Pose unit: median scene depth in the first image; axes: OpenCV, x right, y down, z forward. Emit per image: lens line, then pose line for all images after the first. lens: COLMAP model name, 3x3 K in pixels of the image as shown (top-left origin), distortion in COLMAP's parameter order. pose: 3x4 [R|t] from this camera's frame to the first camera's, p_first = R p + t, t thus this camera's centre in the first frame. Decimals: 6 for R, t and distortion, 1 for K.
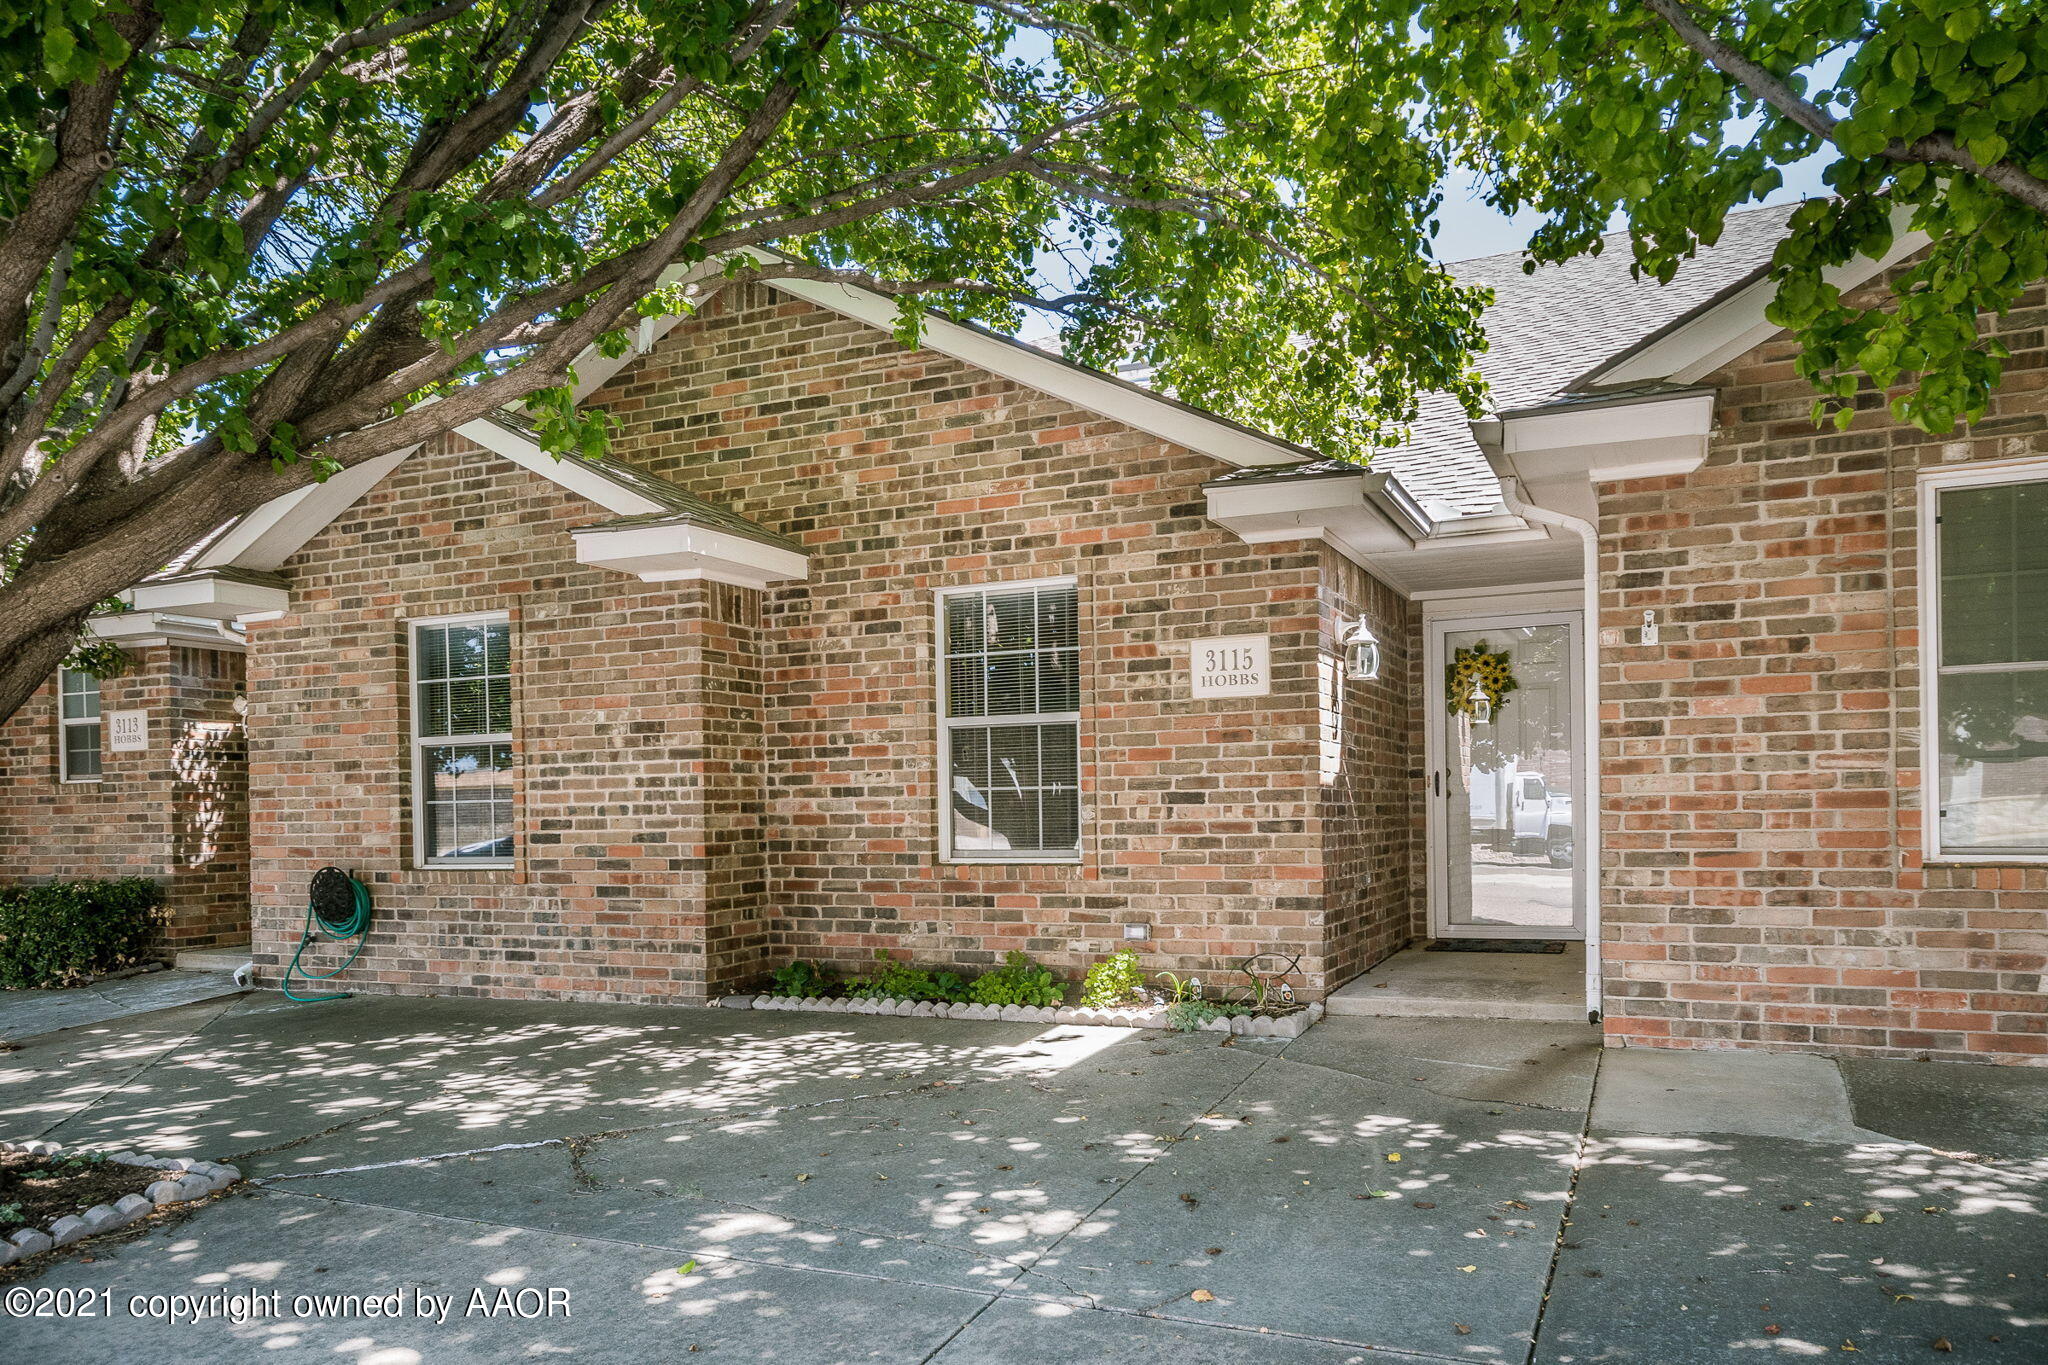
lens RADIAL K [[1488.0, 0, 1050.8], [0, 1488.0, 813.0], [0, 0, 1]] dist [0.001120, 0.043070]
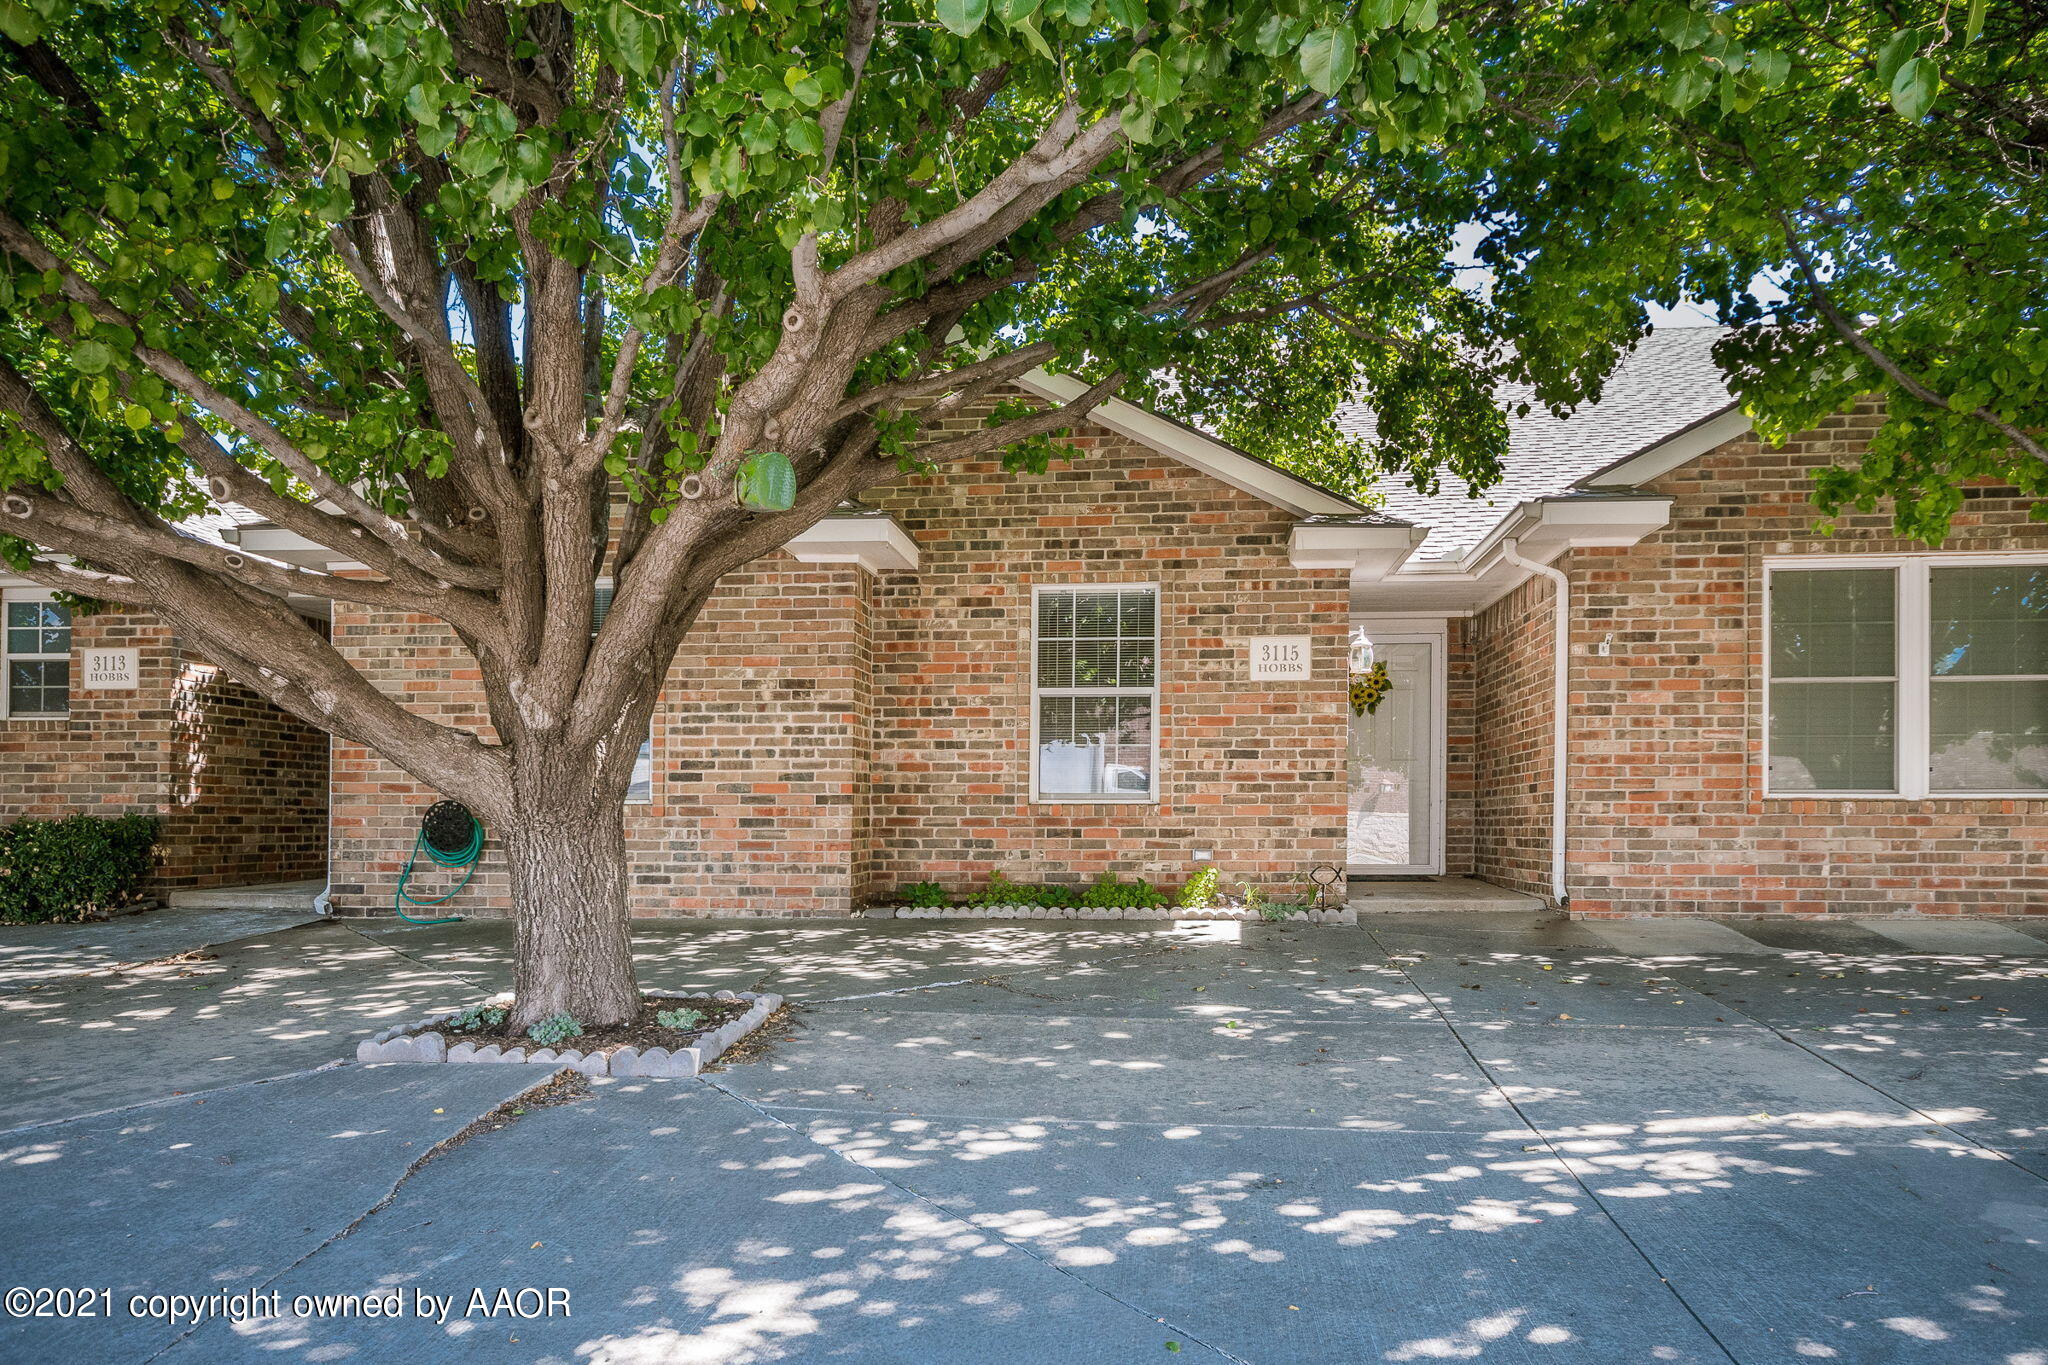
lens RADIAL K [[1488.0, 0, 1050.8], [0, 1488.0, 813.0], [0, 0, 1]] dist [0.001120, 0.043070]
pose [[0.942267, 0.019784, 0.334278, -0.510480], [-0.016089, 0.999775, -0.013819, 0.062838], [-0.334476, 0.007643, 0.942373, -0.199932]]
